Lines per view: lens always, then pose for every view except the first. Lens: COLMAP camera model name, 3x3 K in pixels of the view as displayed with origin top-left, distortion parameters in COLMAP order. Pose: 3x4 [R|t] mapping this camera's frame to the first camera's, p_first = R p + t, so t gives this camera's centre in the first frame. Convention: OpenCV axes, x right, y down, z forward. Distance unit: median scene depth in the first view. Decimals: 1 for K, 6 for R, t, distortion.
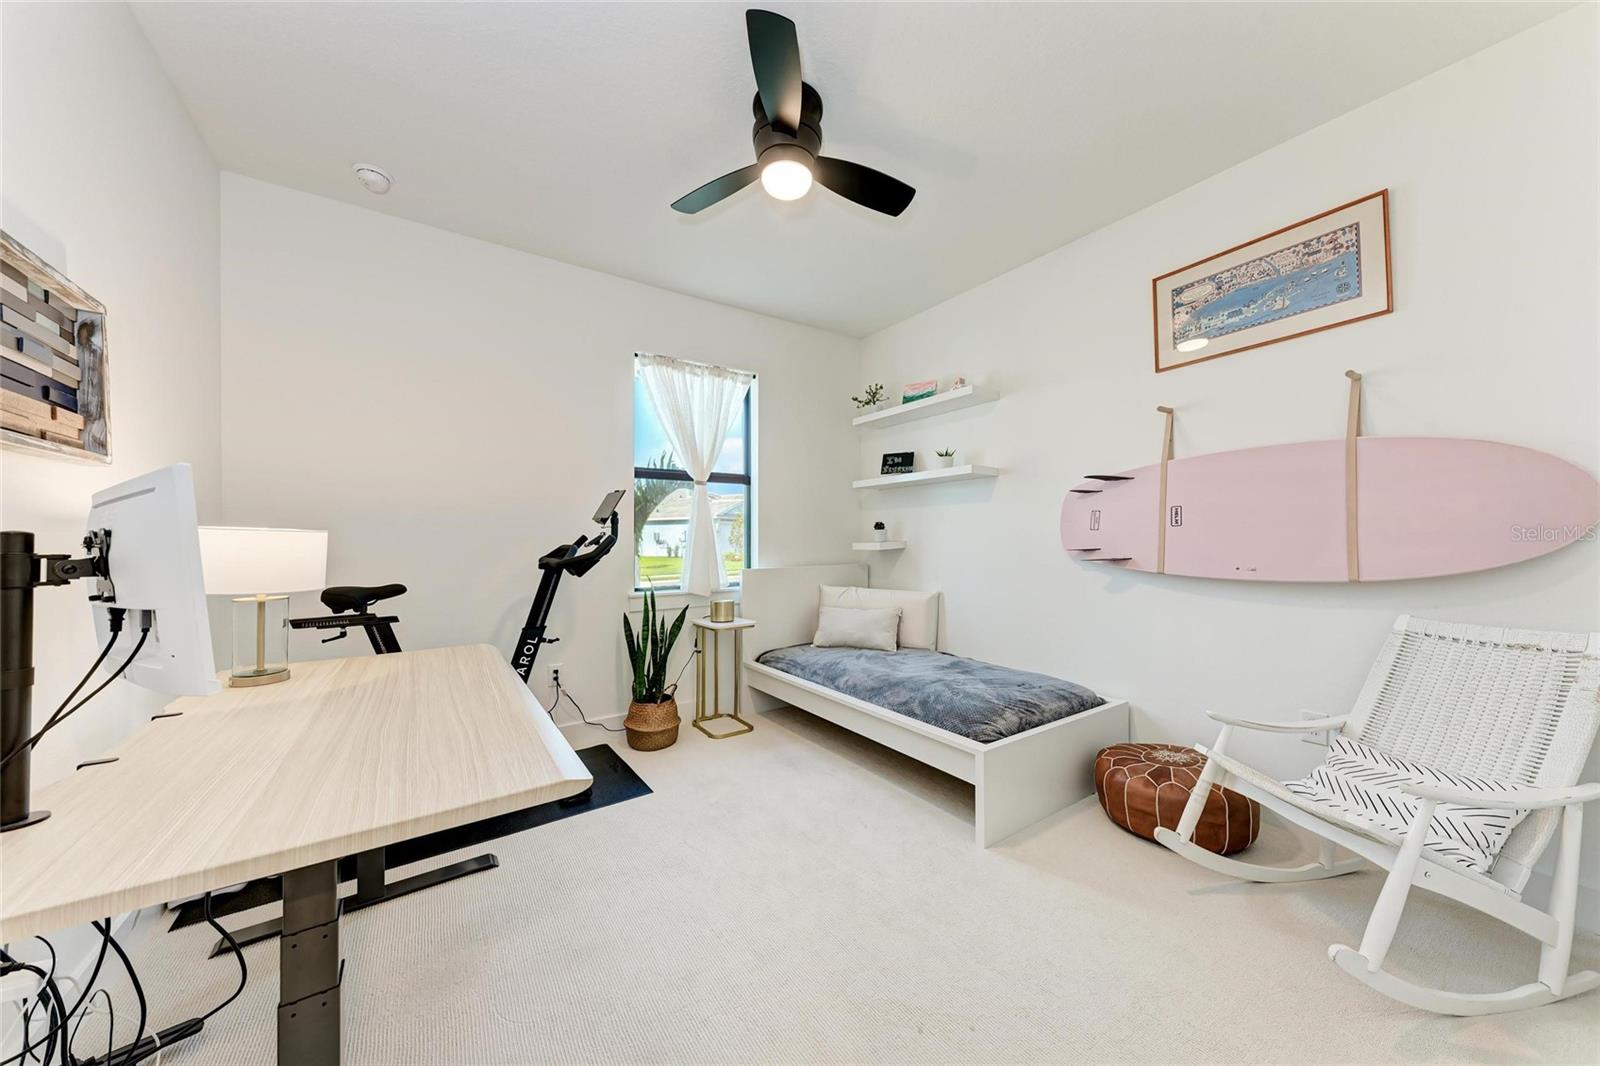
lens RADIAL K [[547.6, 0, 804.4], [0, 547.6, 540.7], [0, 0, 1]] dist [0.016505, -0.001645]
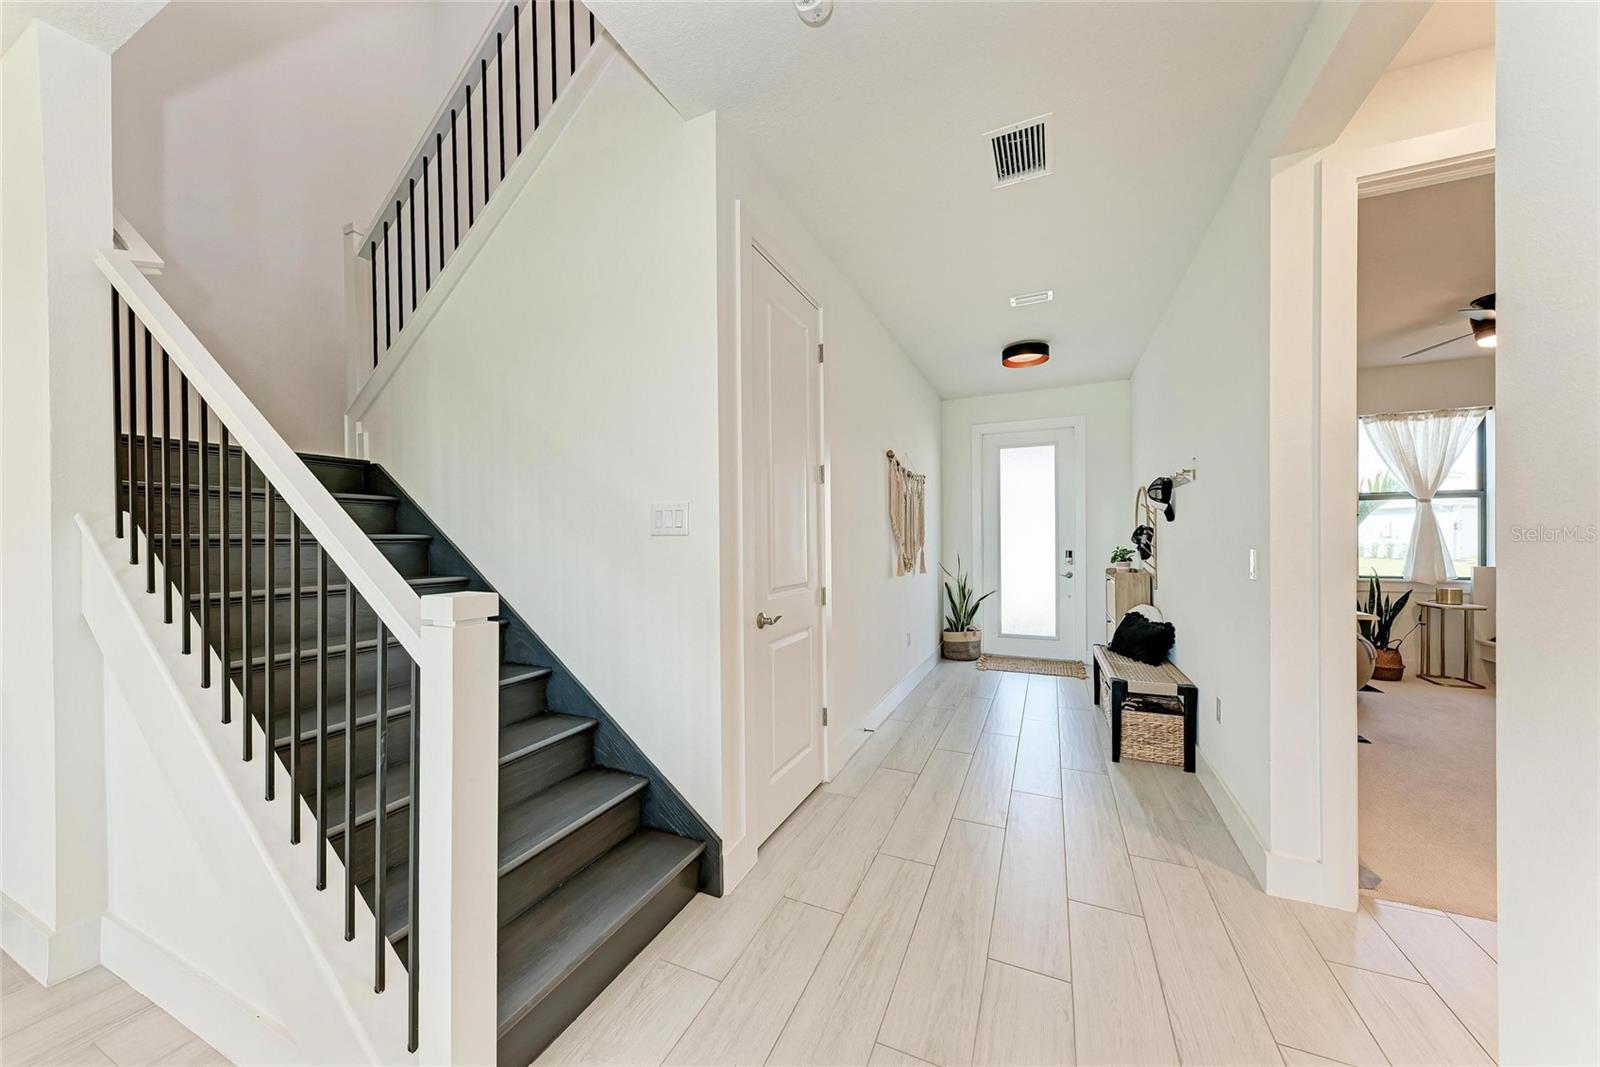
lens RADIAL K [[547.6, 0, 810.0], [0, 547.6, 542.9], [0, 0, 1]] dist [0.016505, -0.001645]
pose [[0.533831, 0.002341, -0.845588, 0.169195], [0.014575, 0.999822, 0.011969, -0.041953], [0.845465, -0.018714, 0.533702, -1.047960]]
